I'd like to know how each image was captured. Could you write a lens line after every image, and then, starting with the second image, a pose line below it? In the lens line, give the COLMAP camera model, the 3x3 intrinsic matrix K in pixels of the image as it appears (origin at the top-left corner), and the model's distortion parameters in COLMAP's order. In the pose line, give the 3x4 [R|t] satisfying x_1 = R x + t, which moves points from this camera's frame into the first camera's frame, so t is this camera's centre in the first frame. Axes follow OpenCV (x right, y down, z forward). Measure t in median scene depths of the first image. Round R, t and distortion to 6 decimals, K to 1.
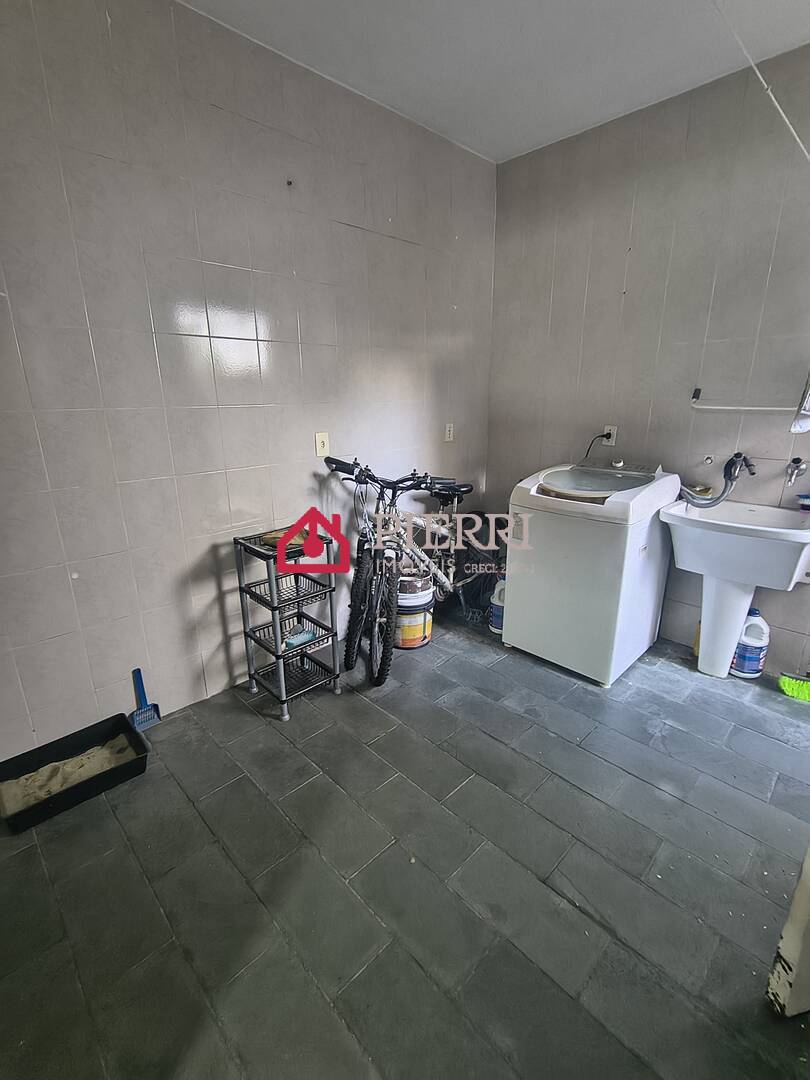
lens RADIAL K [[485.7, 0, 405.5], [0, 485.7, 541.6], [0, 0, 1]] dist [0.000669, 0.000770]
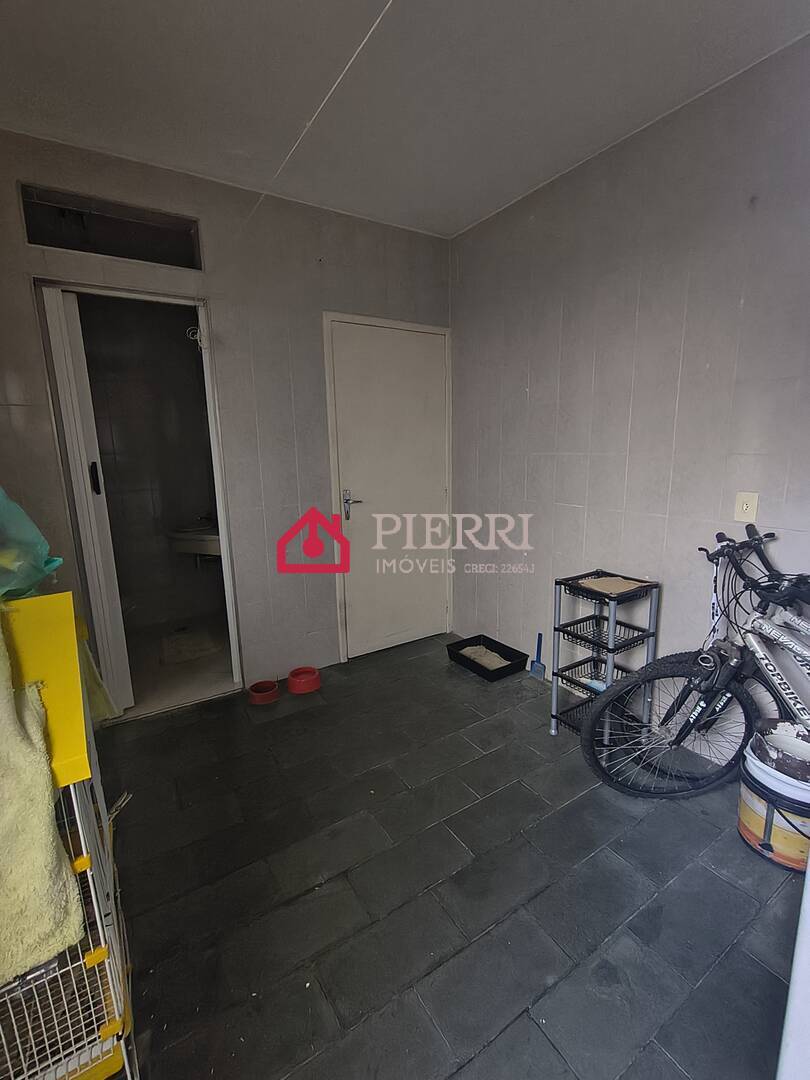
lens RADIAL K [[485.7, 0, 406.5], [0, 485.7, 540.4], [0, 0, 1]] dist [0.000669, 0.000770]
pose [[-0.199271, 0.207609, -0.957700, 0.841244], [-0.255036, 0.932635, 0.255241, -0.257821], [0.946175, 0.295110, -0.132899, 0.747122]]
